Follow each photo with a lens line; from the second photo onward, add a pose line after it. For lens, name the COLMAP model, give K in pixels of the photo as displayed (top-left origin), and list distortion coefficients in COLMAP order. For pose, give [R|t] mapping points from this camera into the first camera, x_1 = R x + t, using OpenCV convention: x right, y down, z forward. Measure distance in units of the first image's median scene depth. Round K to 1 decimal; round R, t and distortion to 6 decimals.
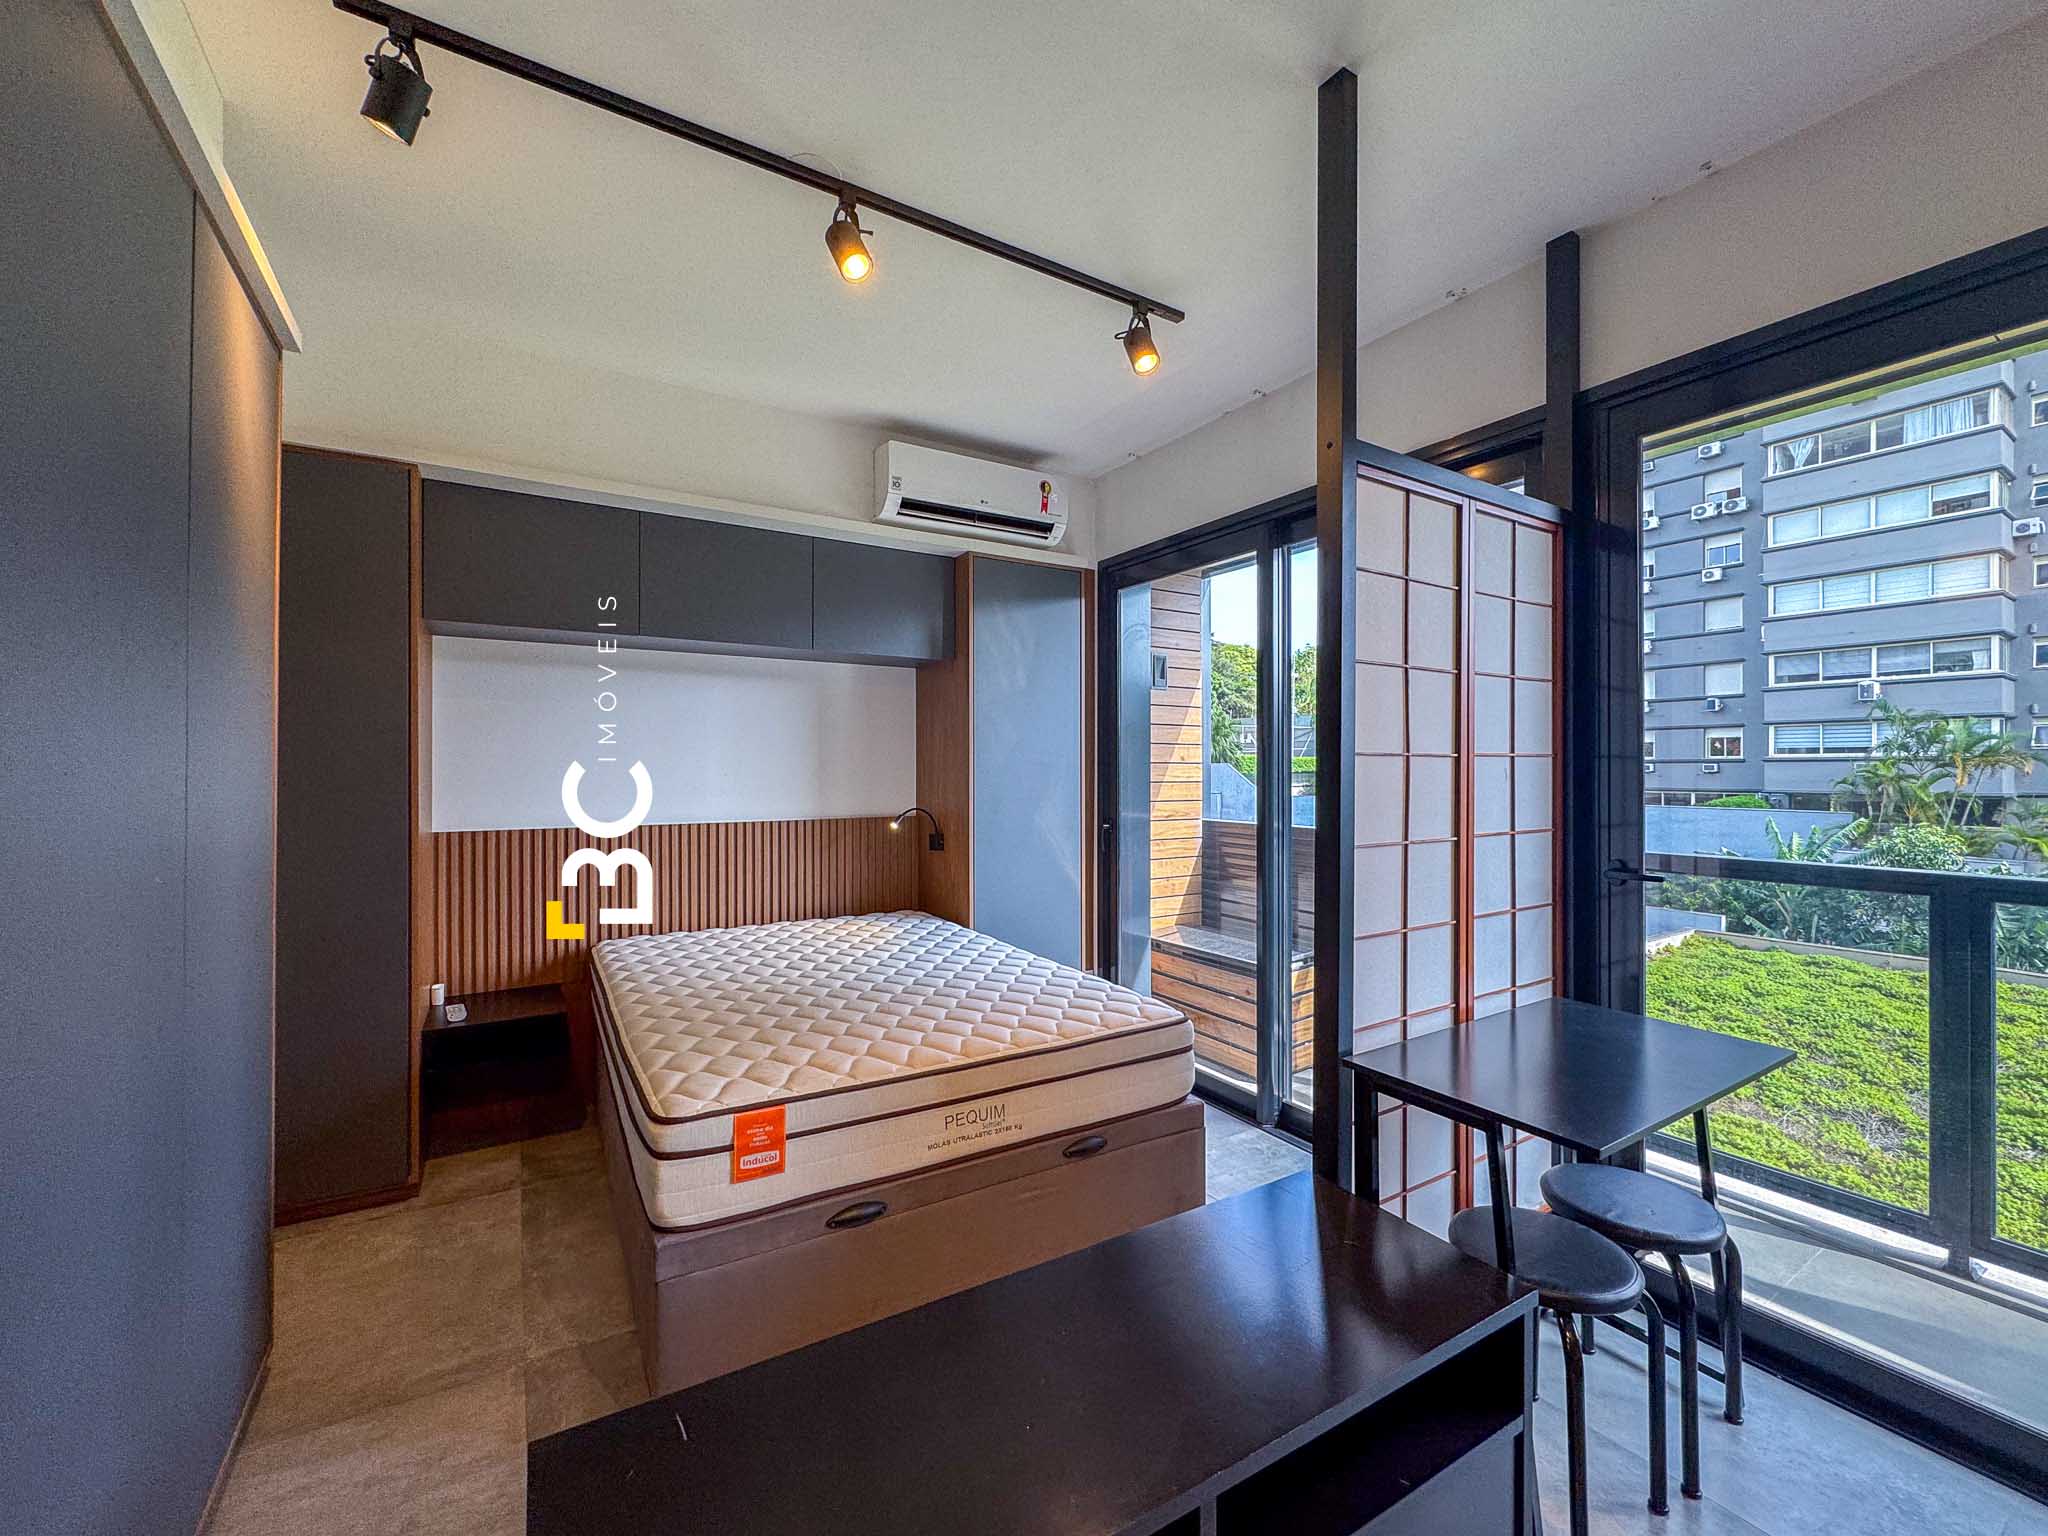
lens RADIAL K [[833.8, 0, 1025.8], [0, 833.8, 763.2], [0, 0, 1]] dist [-0.002760, -0.000285]
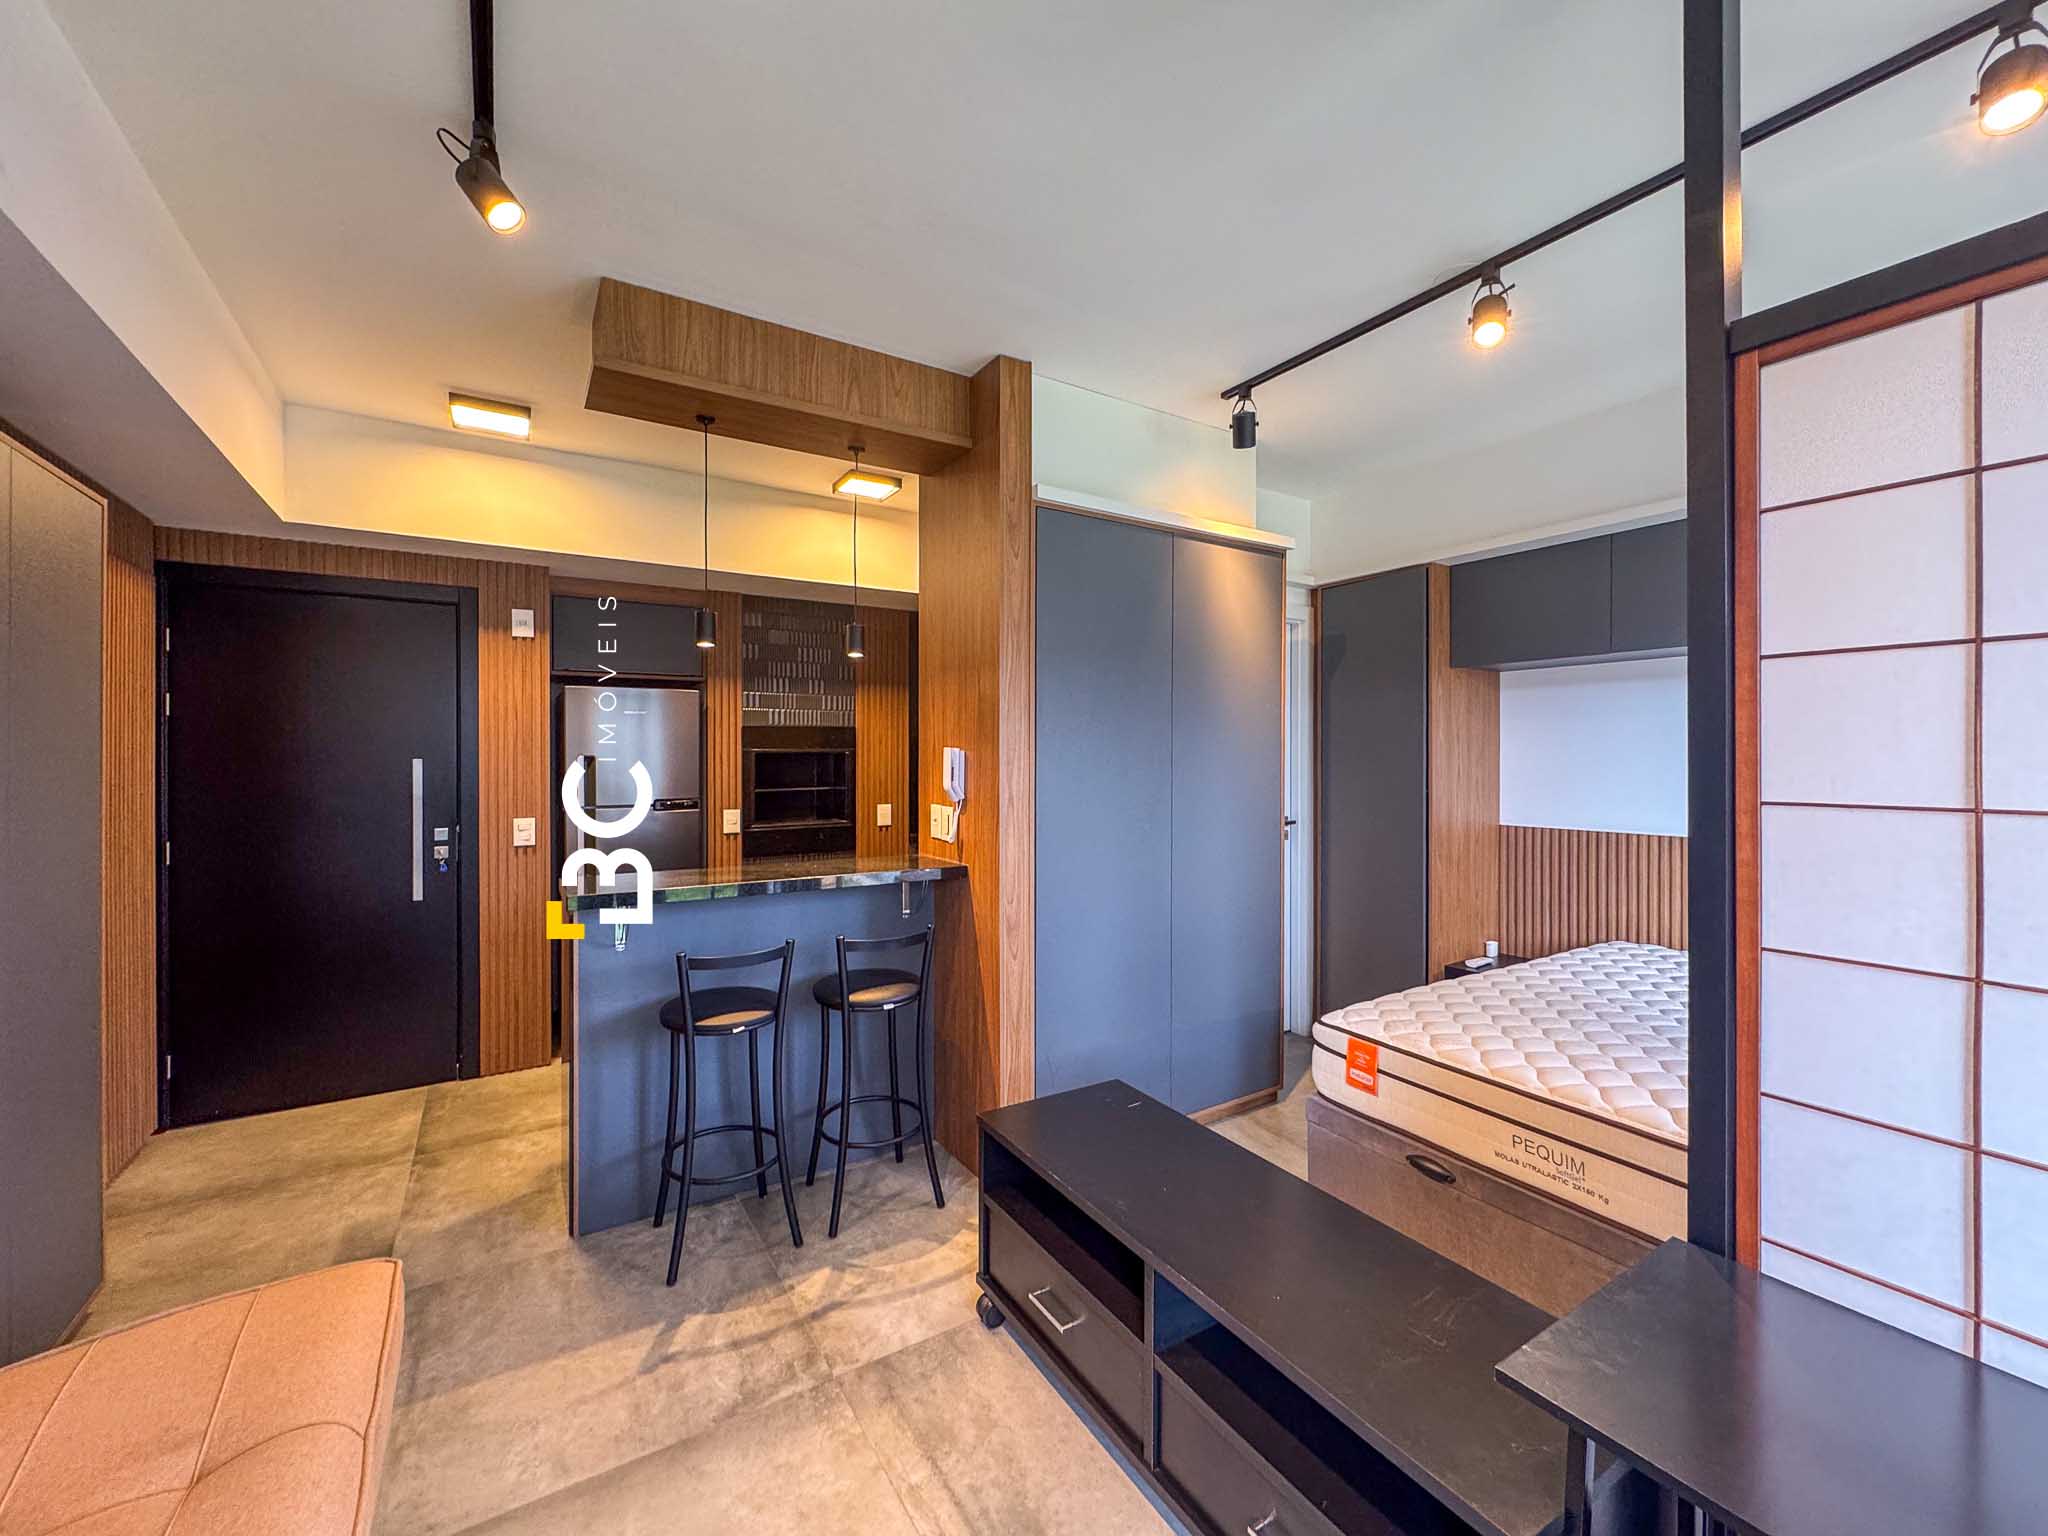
lens RADIAL K [[833.8, 0, 1006.3], [0, 833.8, 760.0], [0, 0, 1]] dist [-0.002760, -0.000285]
pose [[-0.013156, 0.001545, -0.999912, 0.489984], [0.007980, 0.999967, 0.001440, -0.023214], [0.999882, -0.007960, -0.013168, 0.204581]]
